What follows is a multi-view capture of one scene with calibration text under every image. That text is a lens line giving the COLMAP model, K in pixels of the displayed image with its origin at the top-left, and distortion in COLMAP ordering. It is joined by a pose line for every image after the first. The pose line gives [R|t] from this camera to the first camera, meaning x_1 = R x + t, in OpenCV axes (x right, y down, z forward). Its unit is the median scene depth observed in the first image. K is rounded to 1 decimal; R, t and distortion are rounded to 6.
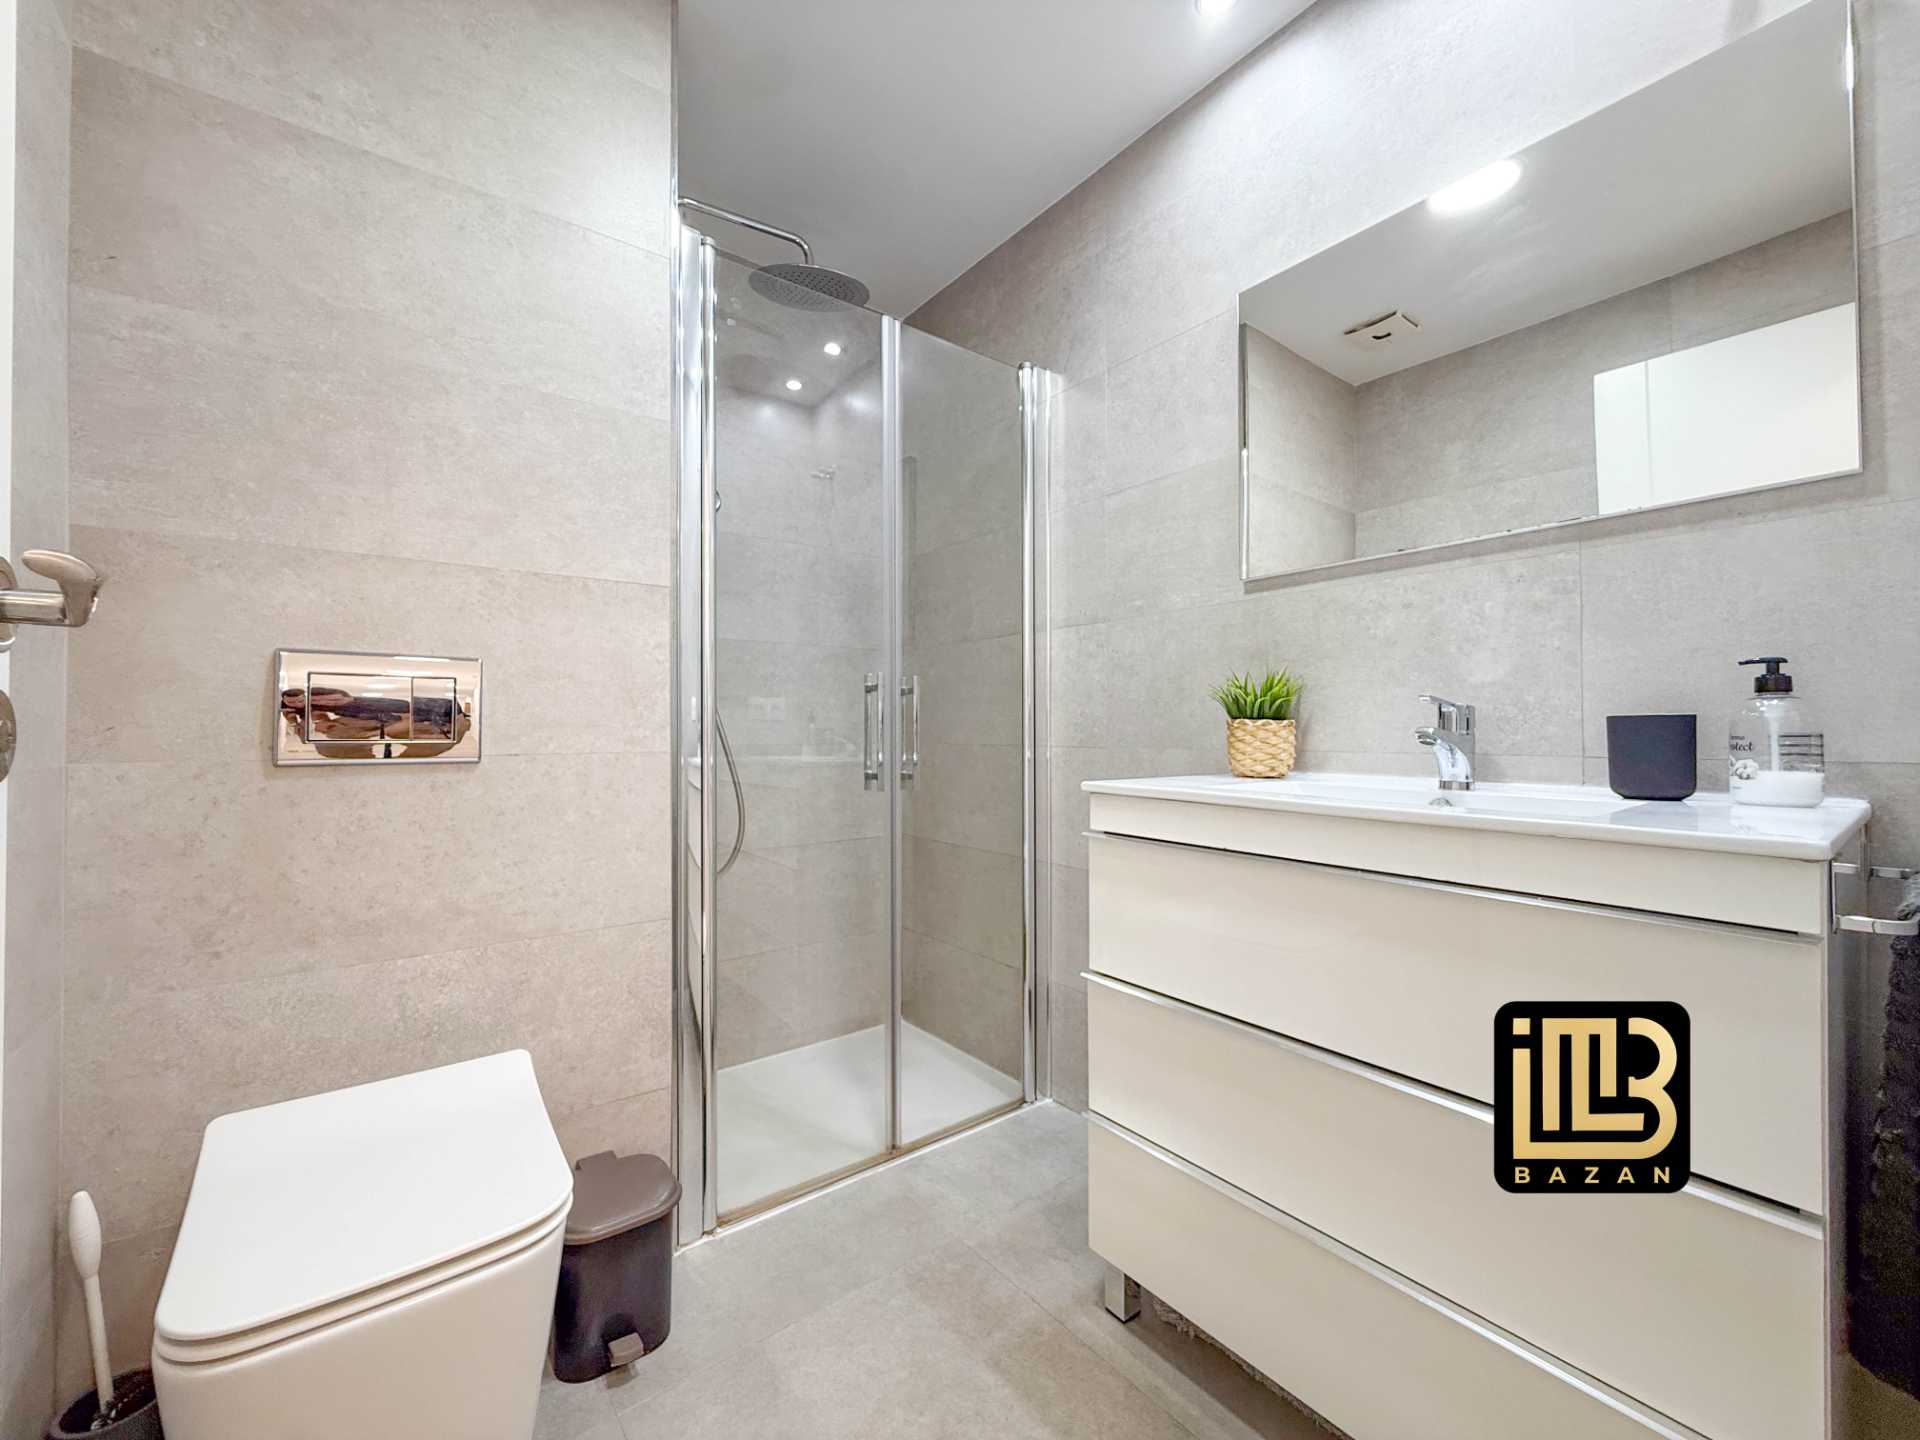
lens RADIAL K [[770.0, 0, 959.2], [0, 770.0, 718.9], [0, 0, 1]] dist [0.001050, 0.000024]
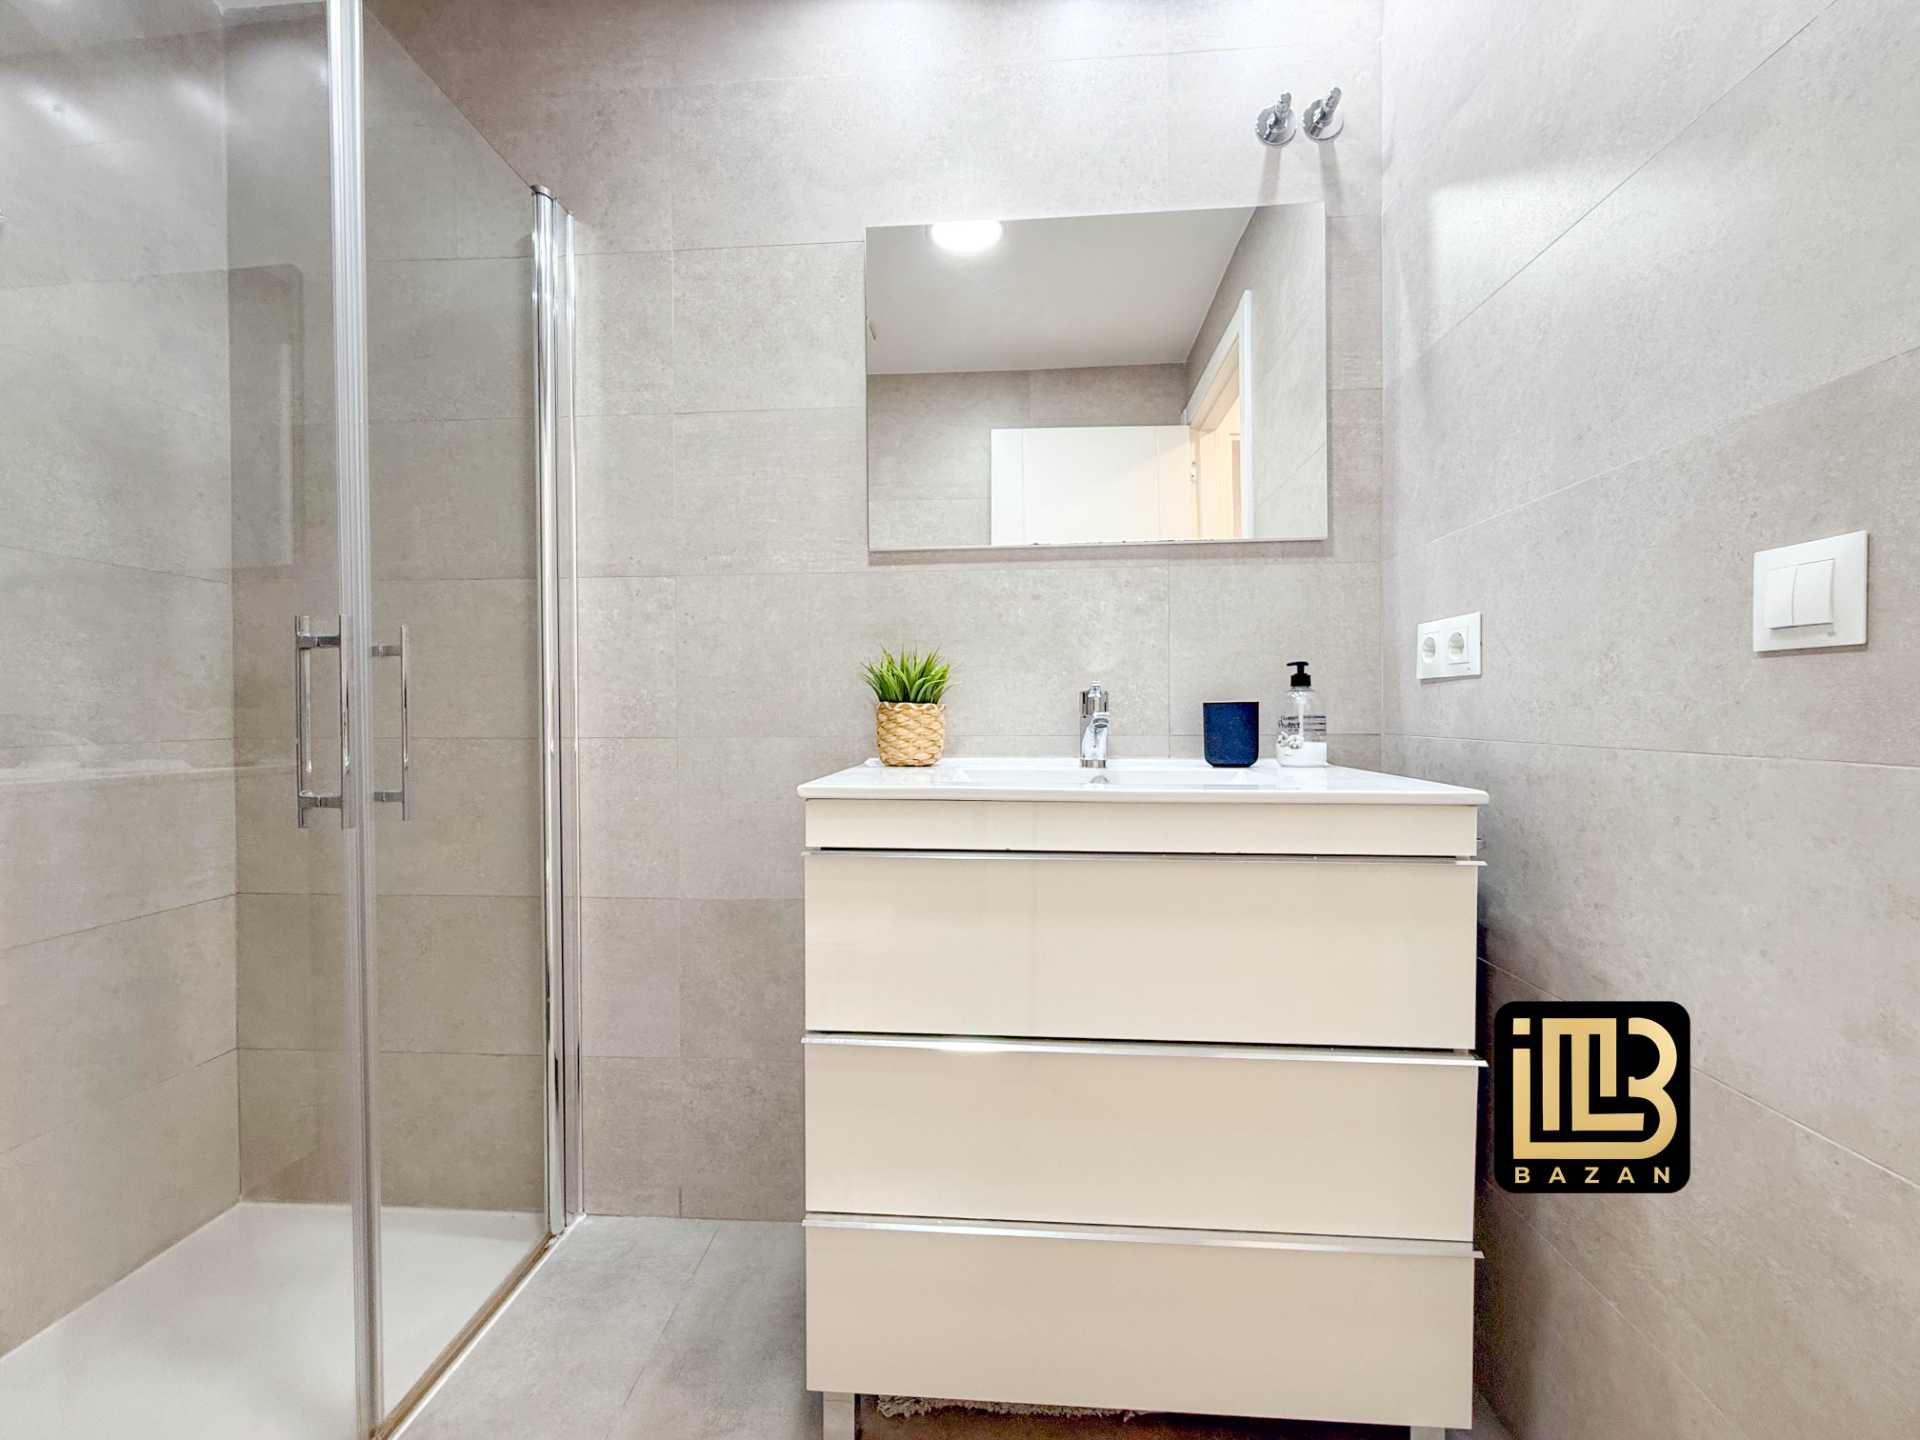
lens RADIAL K [[770.0, 0, 959.2], [0, 770.0, 718.9], [0, 0, 1]] dist [0.001050, 0.000024]
pose [[0.661468, -0.010207, 0.749904, -0.283440], [-0.006617, 0.999789, 0.019445, 0.001208], [-0.749945, -0.017825, 0.661260, 0.368922]]
